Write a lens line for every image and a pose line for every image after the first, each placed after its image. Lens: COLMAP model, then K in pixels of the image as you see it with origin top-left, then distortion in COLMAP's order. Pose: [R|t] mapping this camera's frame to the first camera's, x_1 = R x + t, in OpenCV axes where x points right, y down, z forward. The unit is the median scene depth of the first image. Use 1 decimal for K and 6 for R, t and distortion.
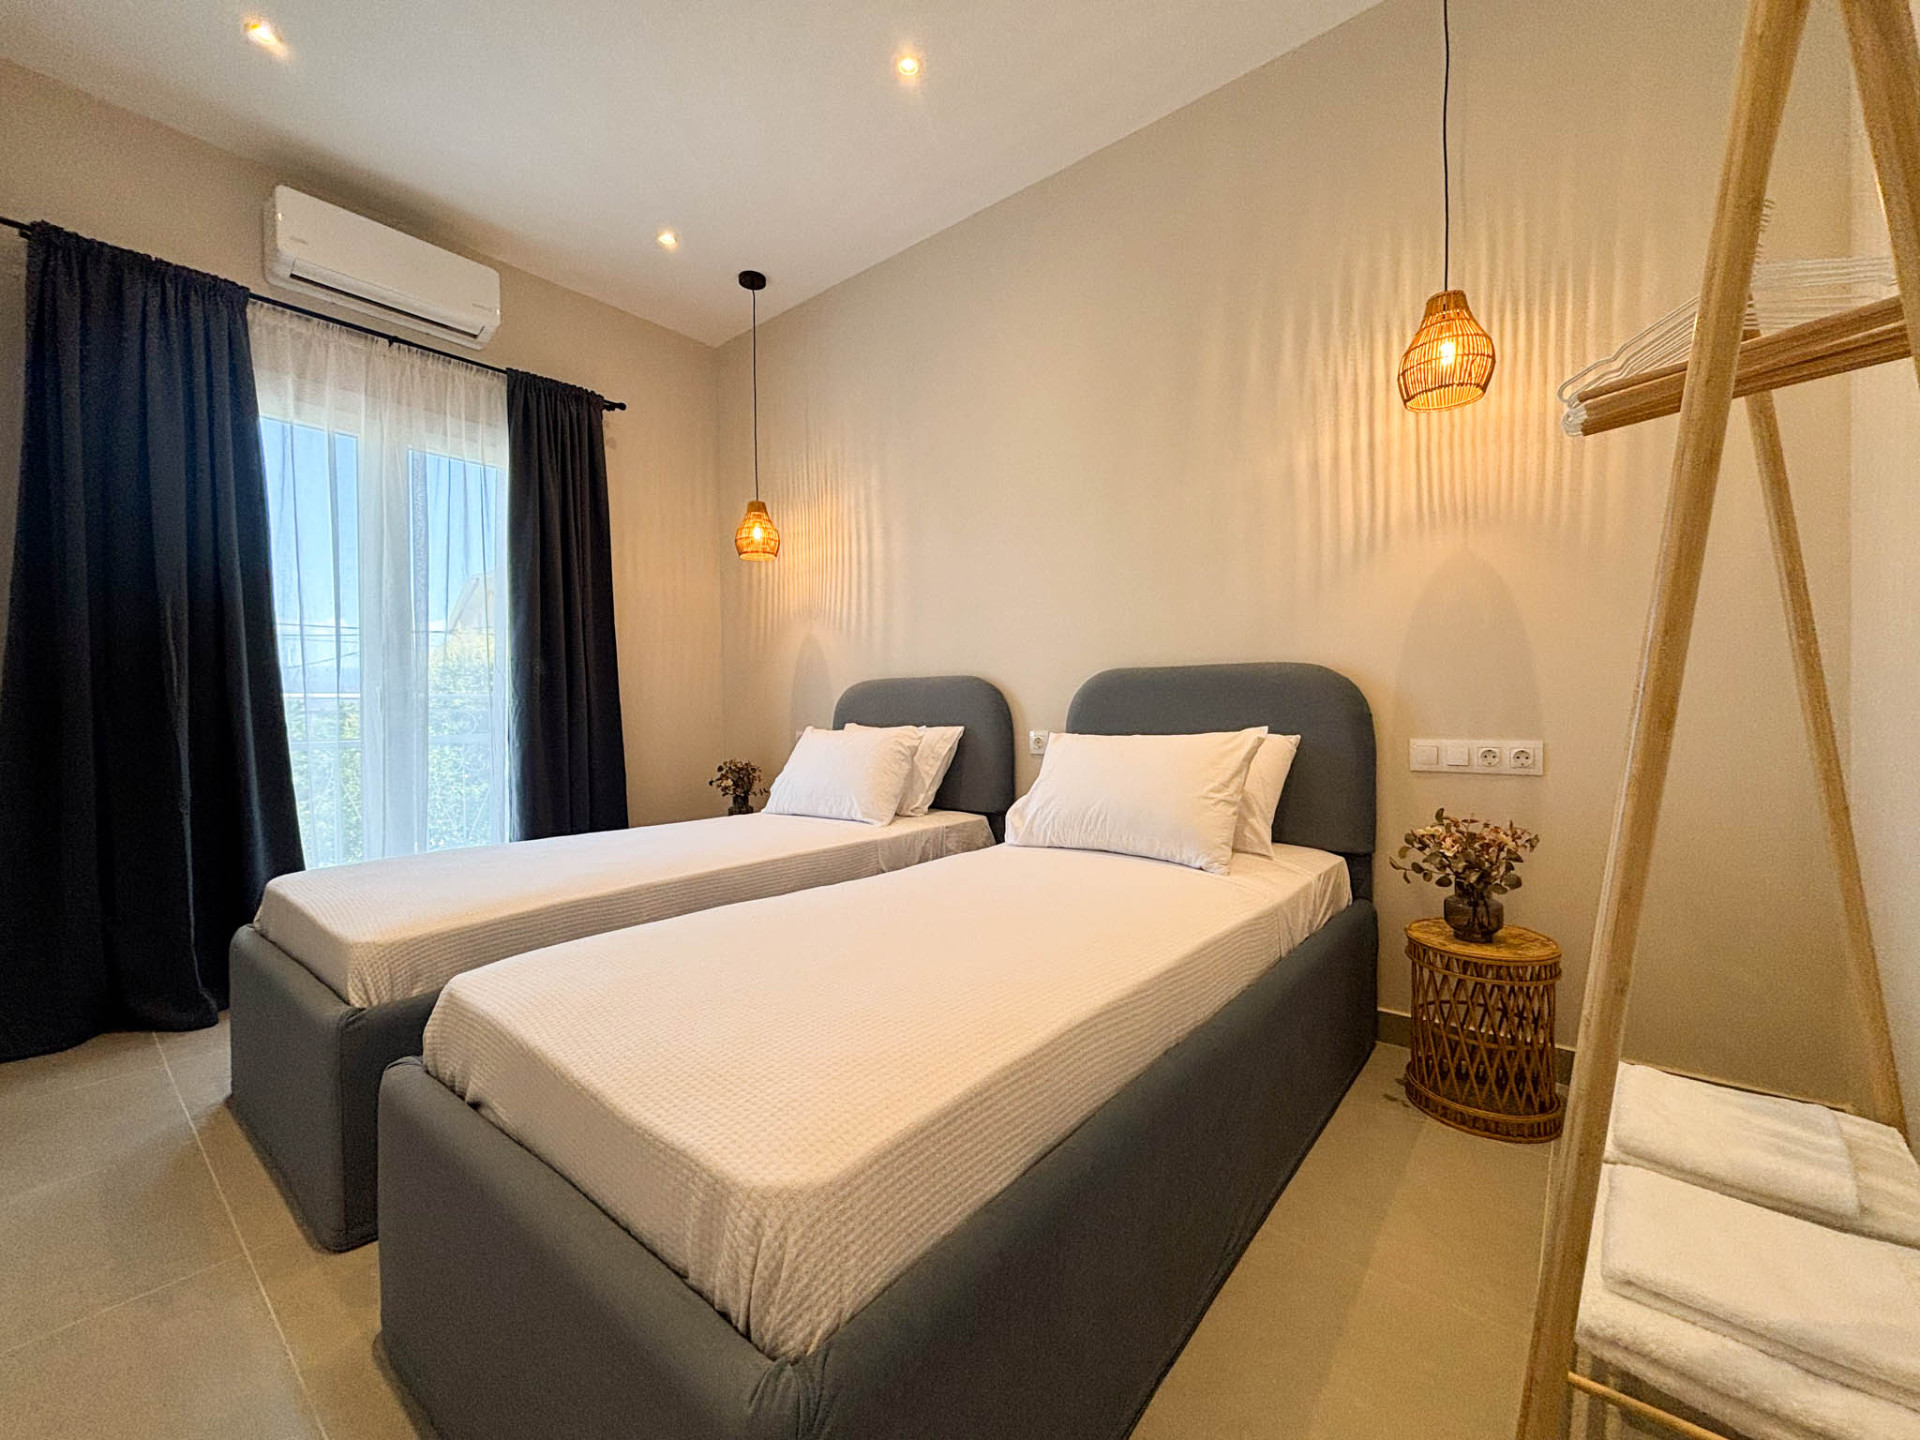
lens RADIAL K [[774.8, 0, 965.5], [0, 774.8, 714.9], [0, 0, 1]] dist [0.001540, -0.006113]
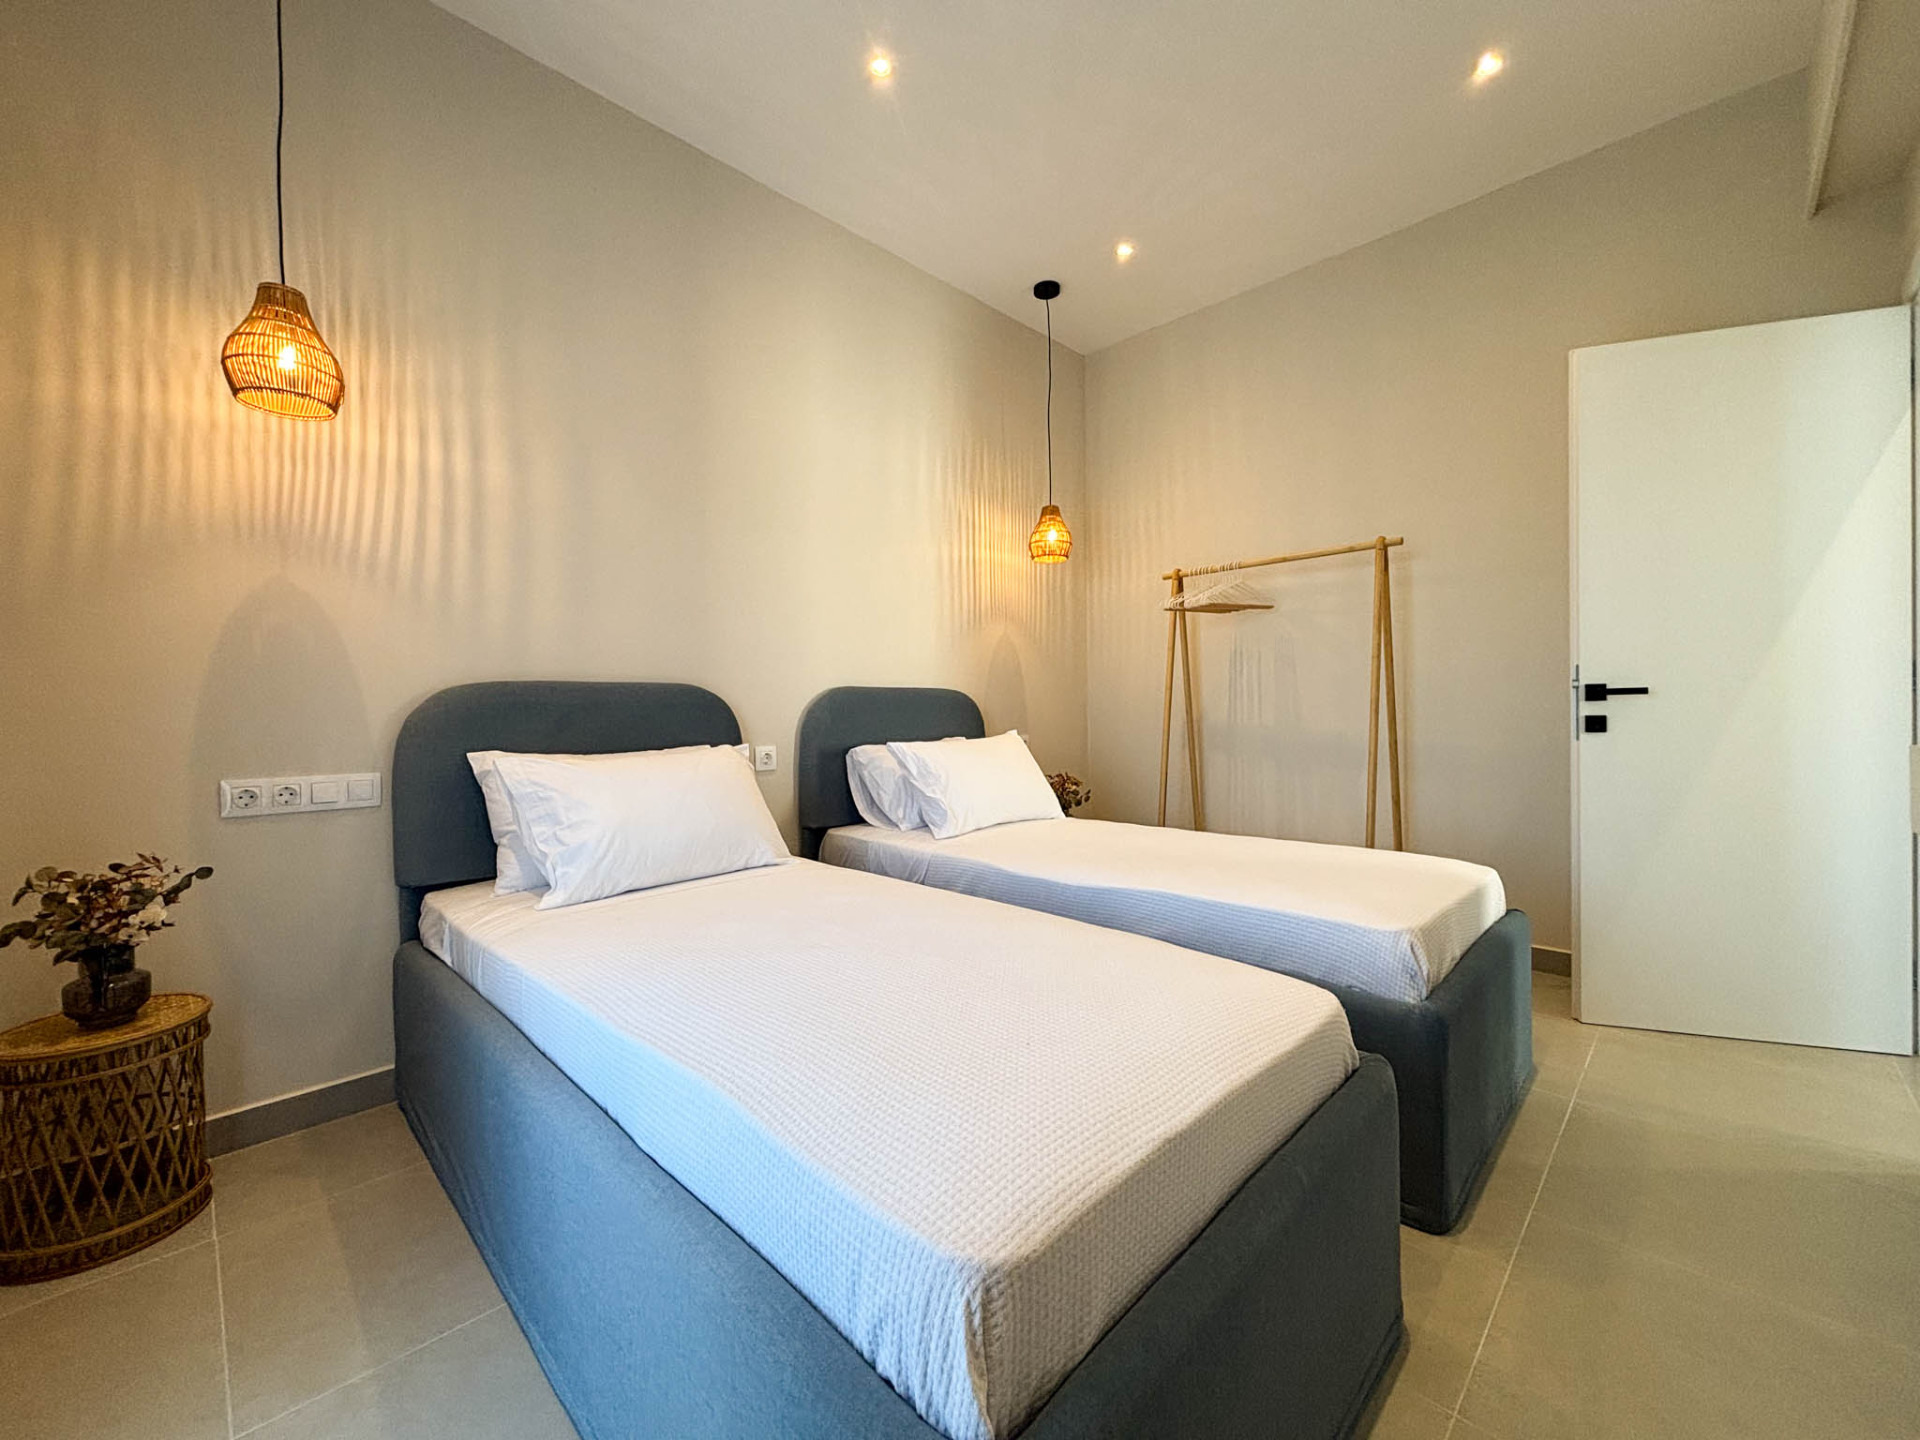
lens RADIAL K [[764.3, 0, 917.1], [0, 764.3, 725.7], [0, 0, 1]] dist [-0.000987, -0.000322]
pose [[0.125593, -0.001141, 0.992081, -0.635045], [0.030449, 0.999533, -0.002705, 0.002176], [-0.991614, 0.030547, 0.125569, 0.537761]]
